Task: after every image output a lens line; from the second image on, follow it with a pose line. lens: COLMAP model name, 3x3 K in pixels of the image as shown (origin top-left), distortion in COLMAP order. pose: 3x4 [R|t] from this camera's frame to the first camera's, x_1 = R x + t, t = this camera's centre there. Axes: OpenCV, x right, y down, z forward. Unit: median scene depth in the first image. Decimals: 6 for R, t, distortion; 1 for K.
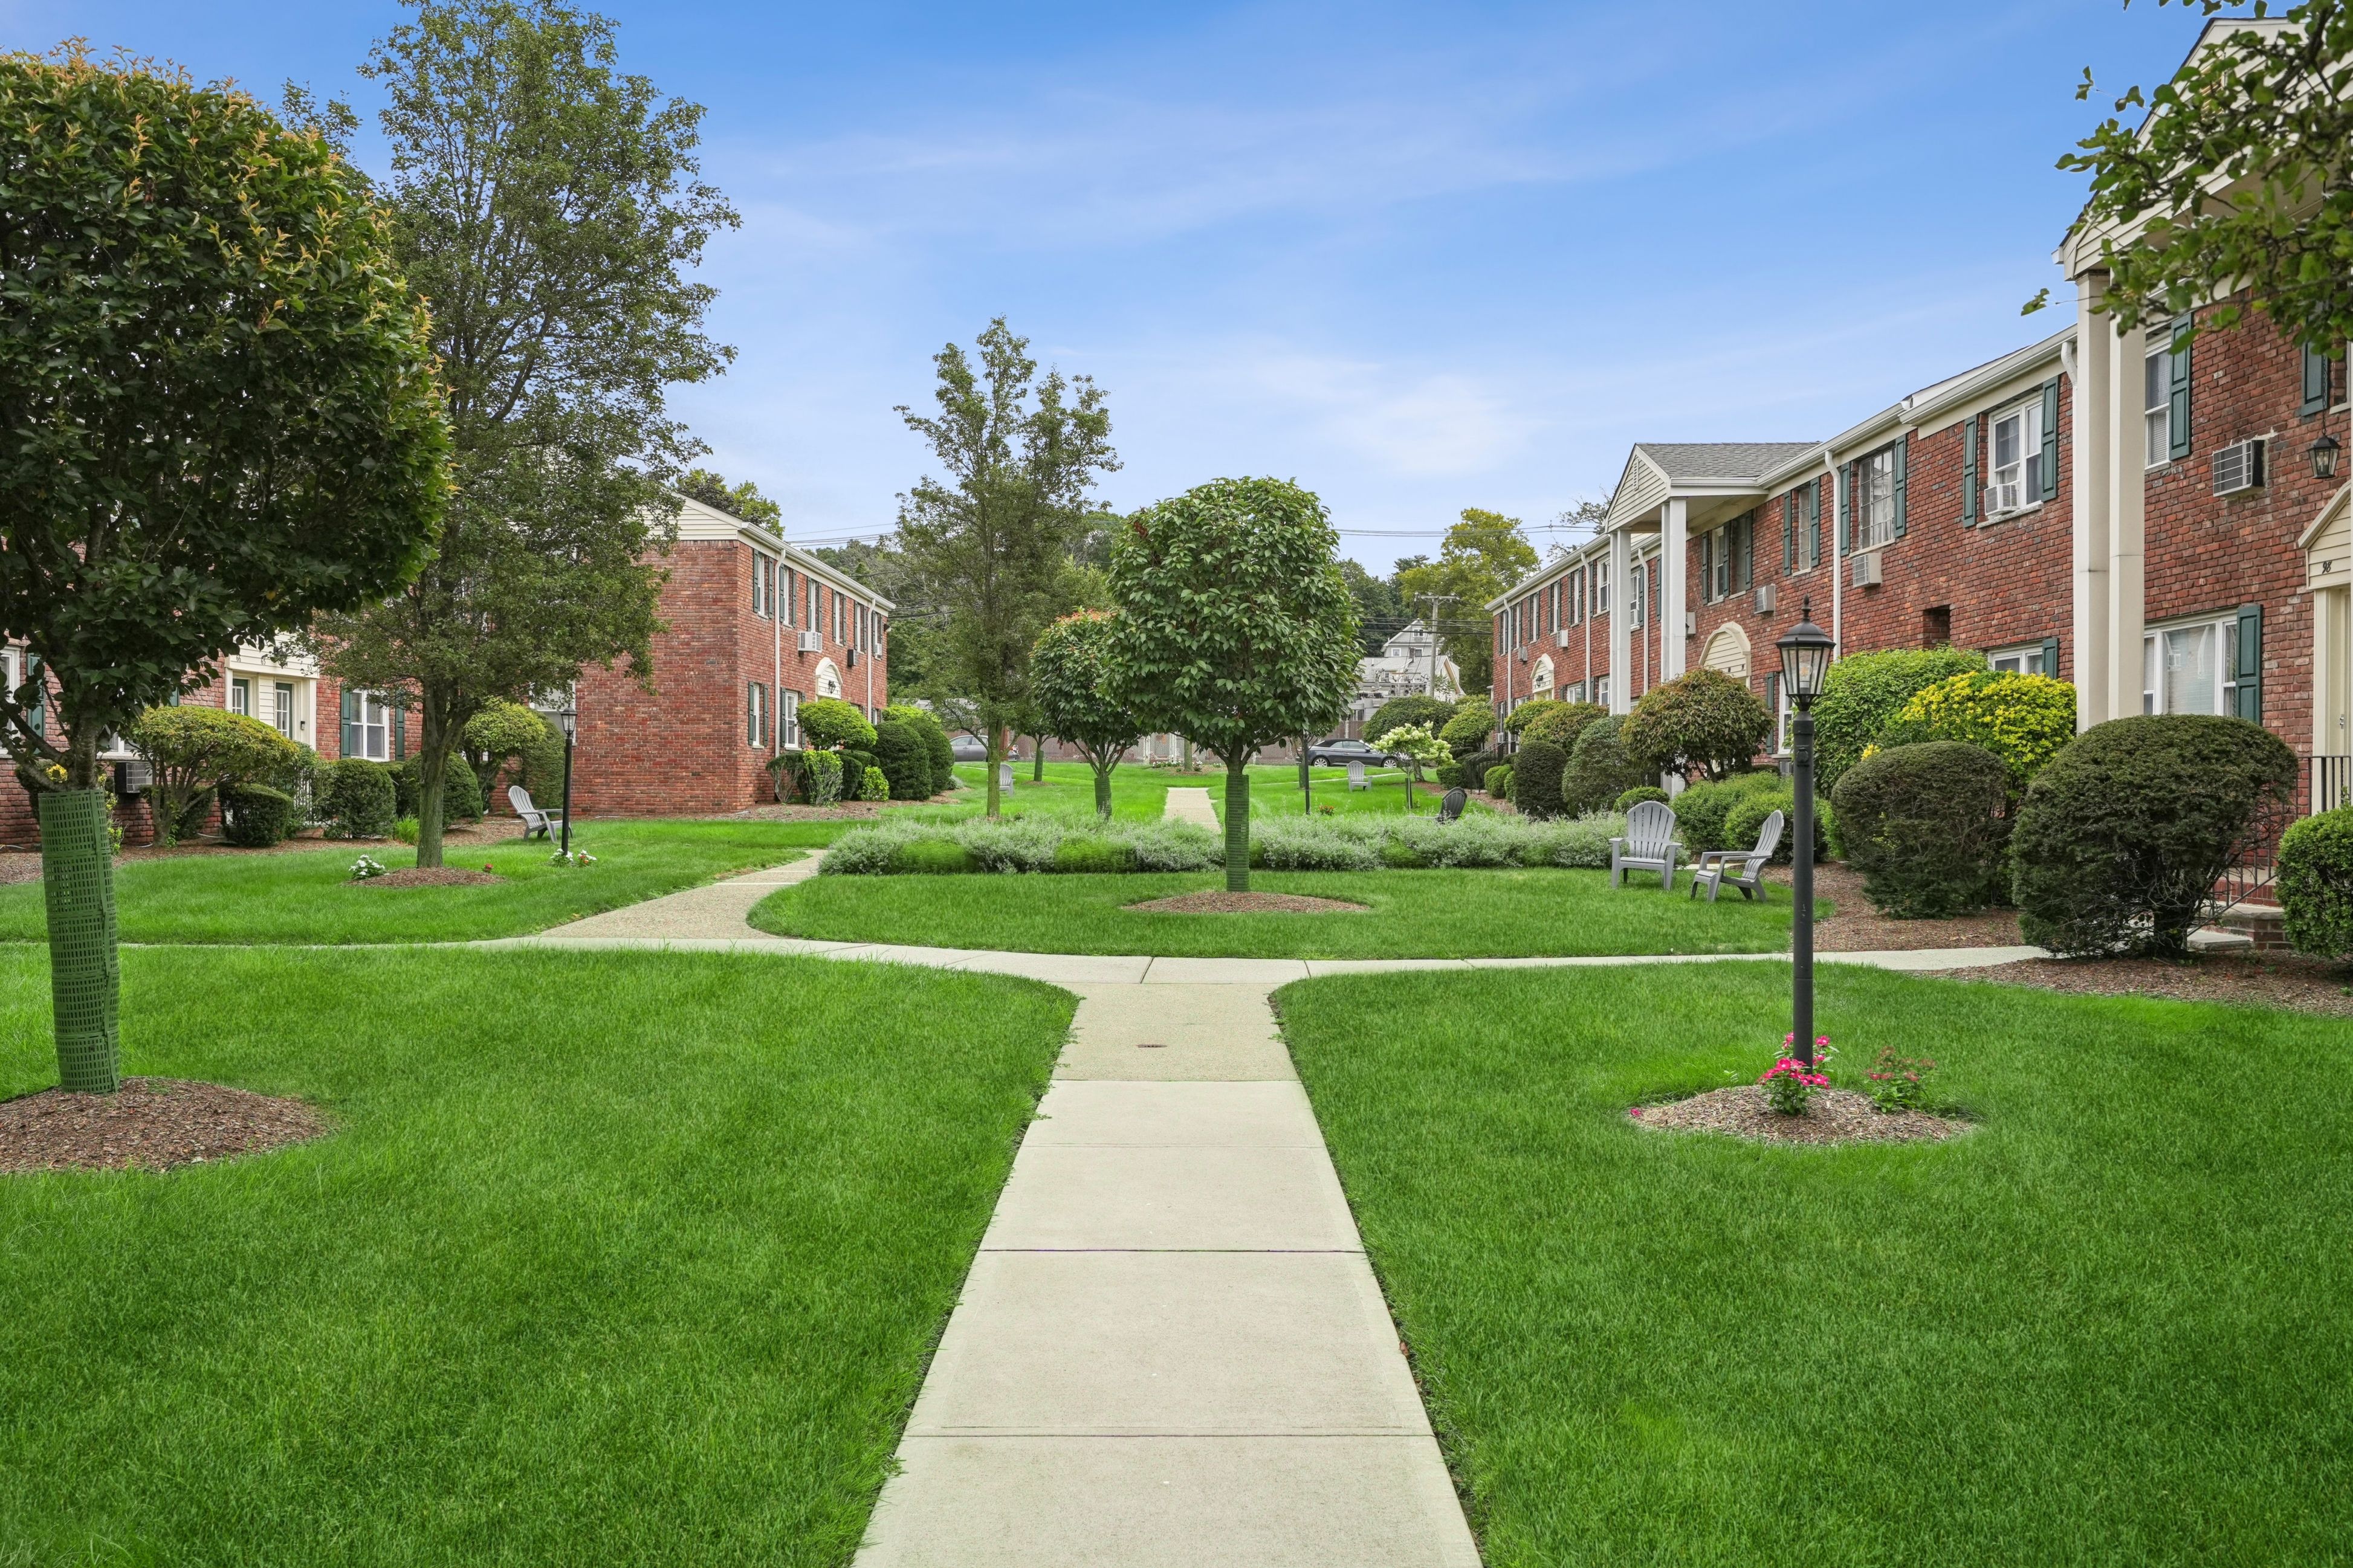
lens RADIAL K [[1979.3, 0, 1176.5], [0, 1979.3, 784.0], [0, 0, 1]] dist [0.004336, 0.002357]
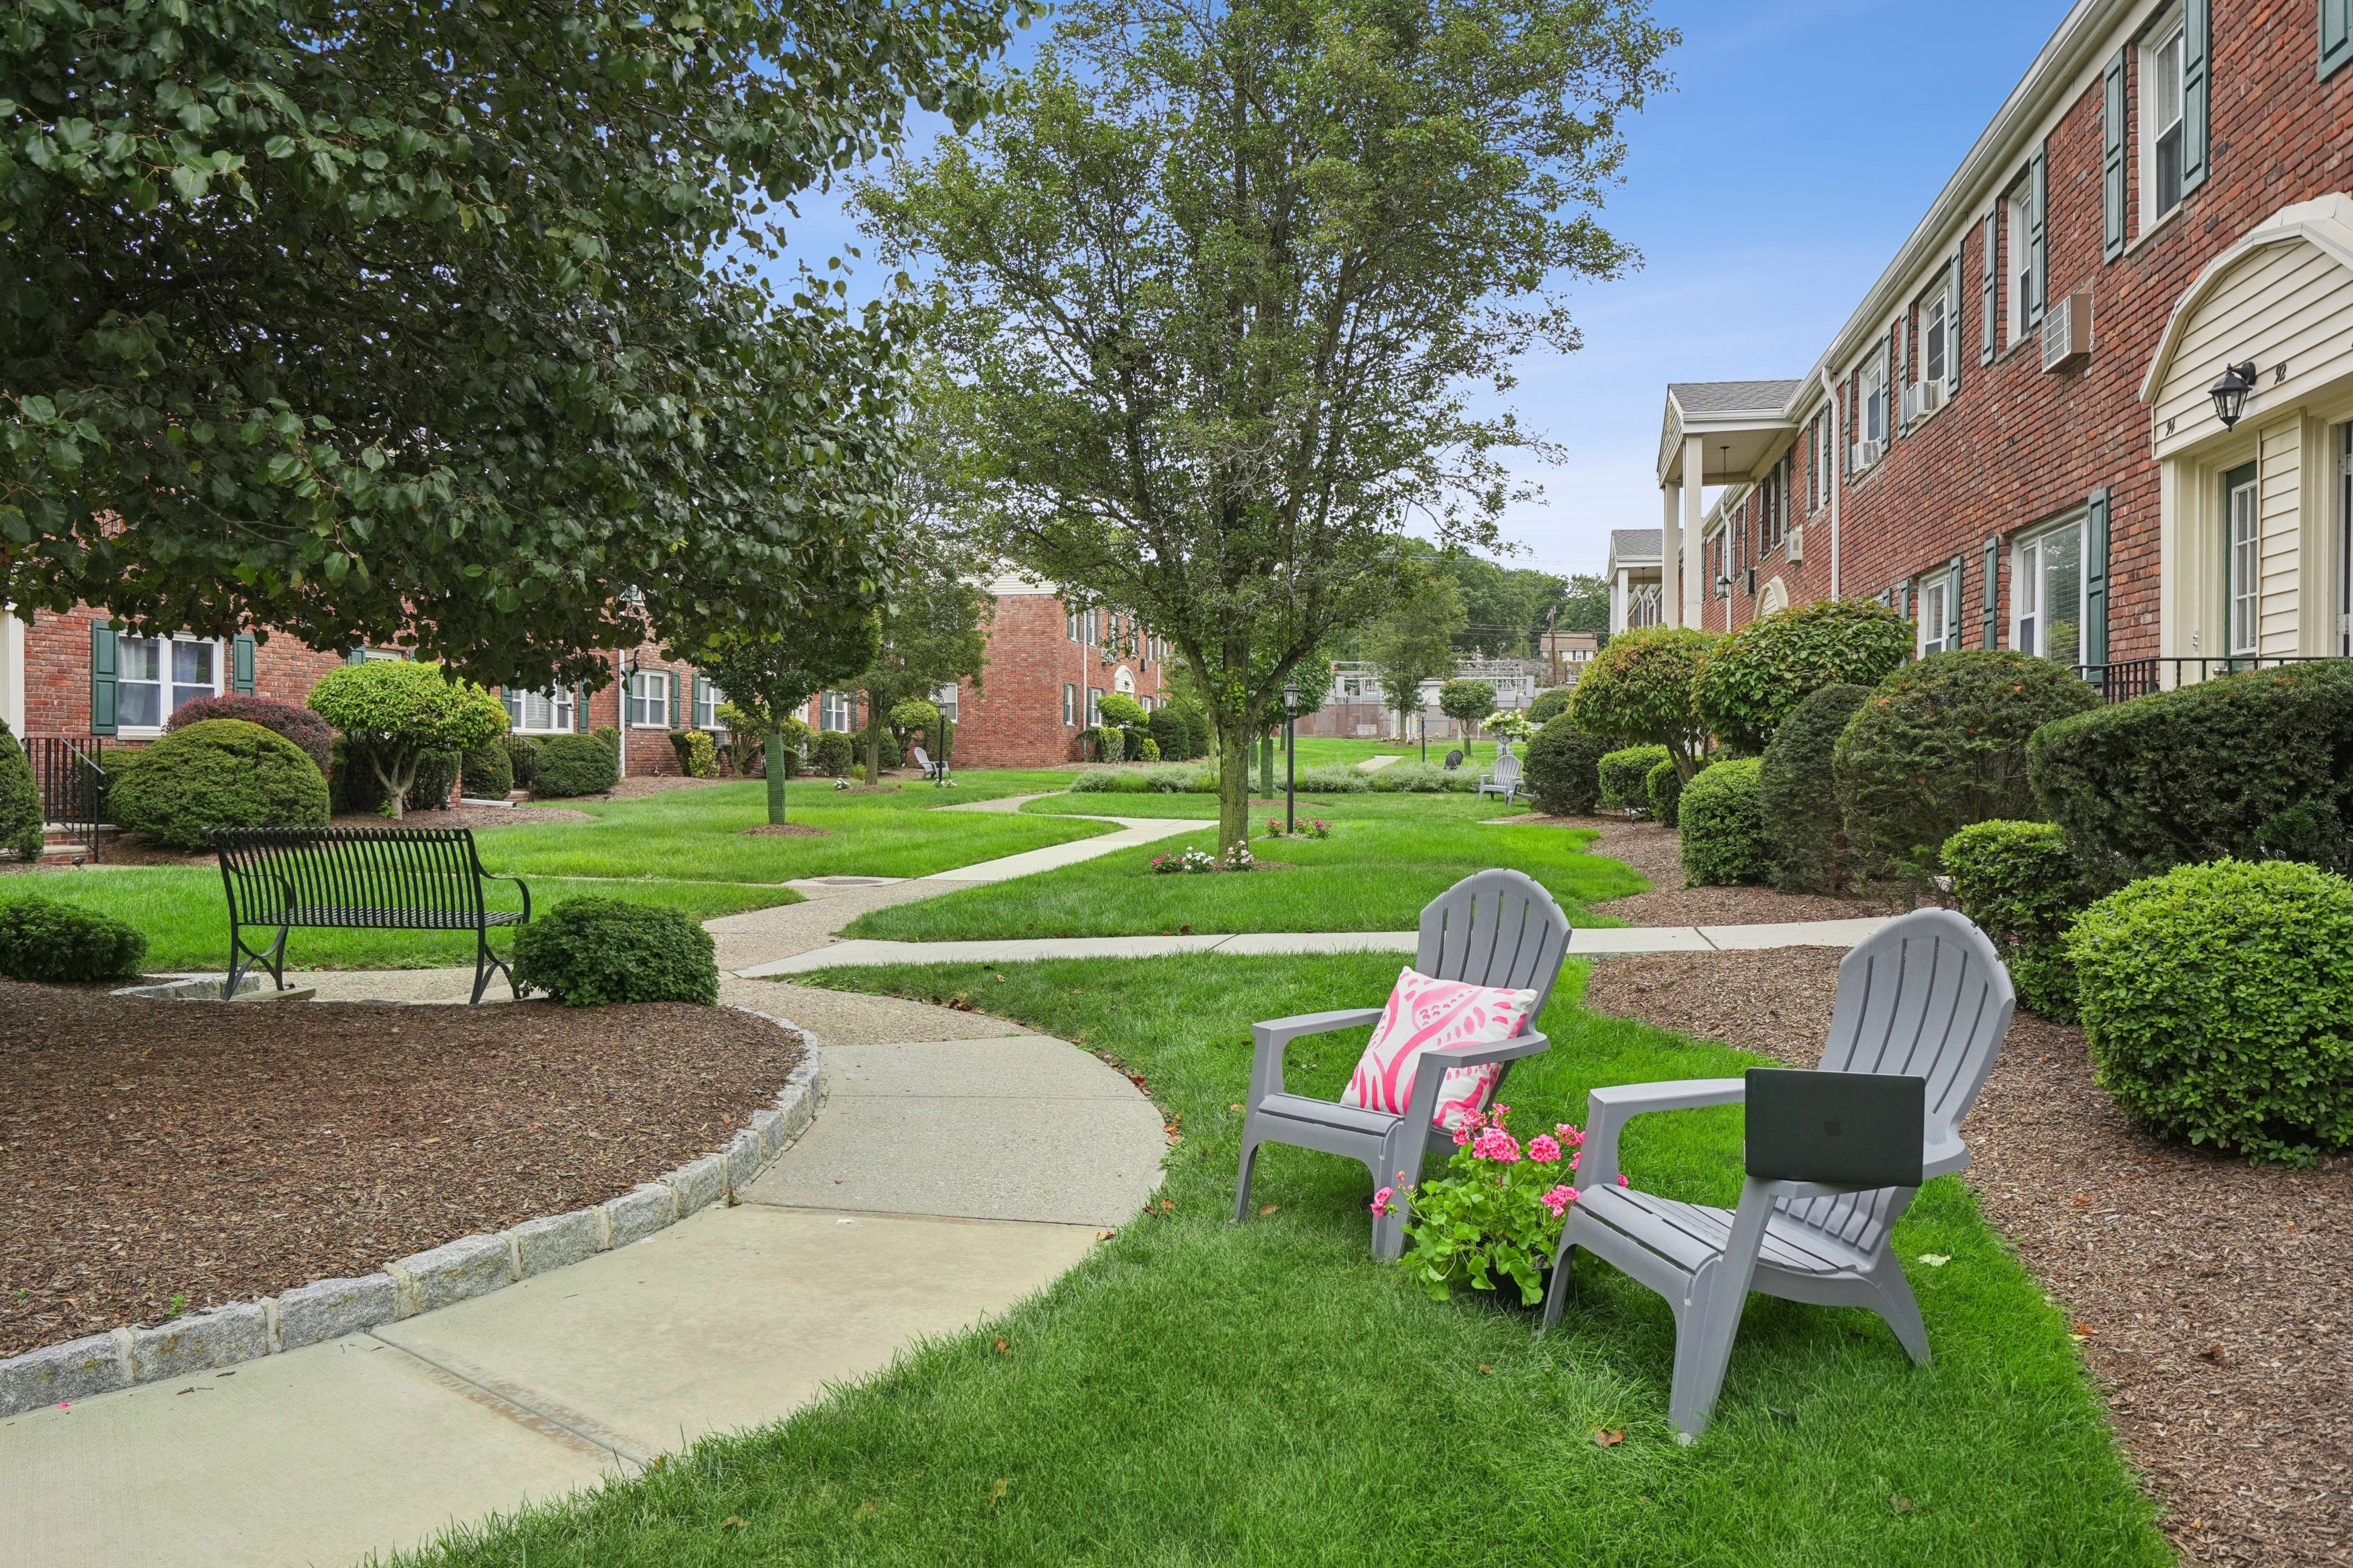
lens RADIAL K [[1710.4, 0, 1203.3], [0, 1710.4, 759.8], [0, 0, 1]] dist [0.004140, -0.002036]
pose [[0.986141, 0.005591, -0.165815, 0.170916], [-0.005501, 0.999984, 0.001002, 0.009998], [0.165818, -0.000076, 0.986156, -0.462230]]
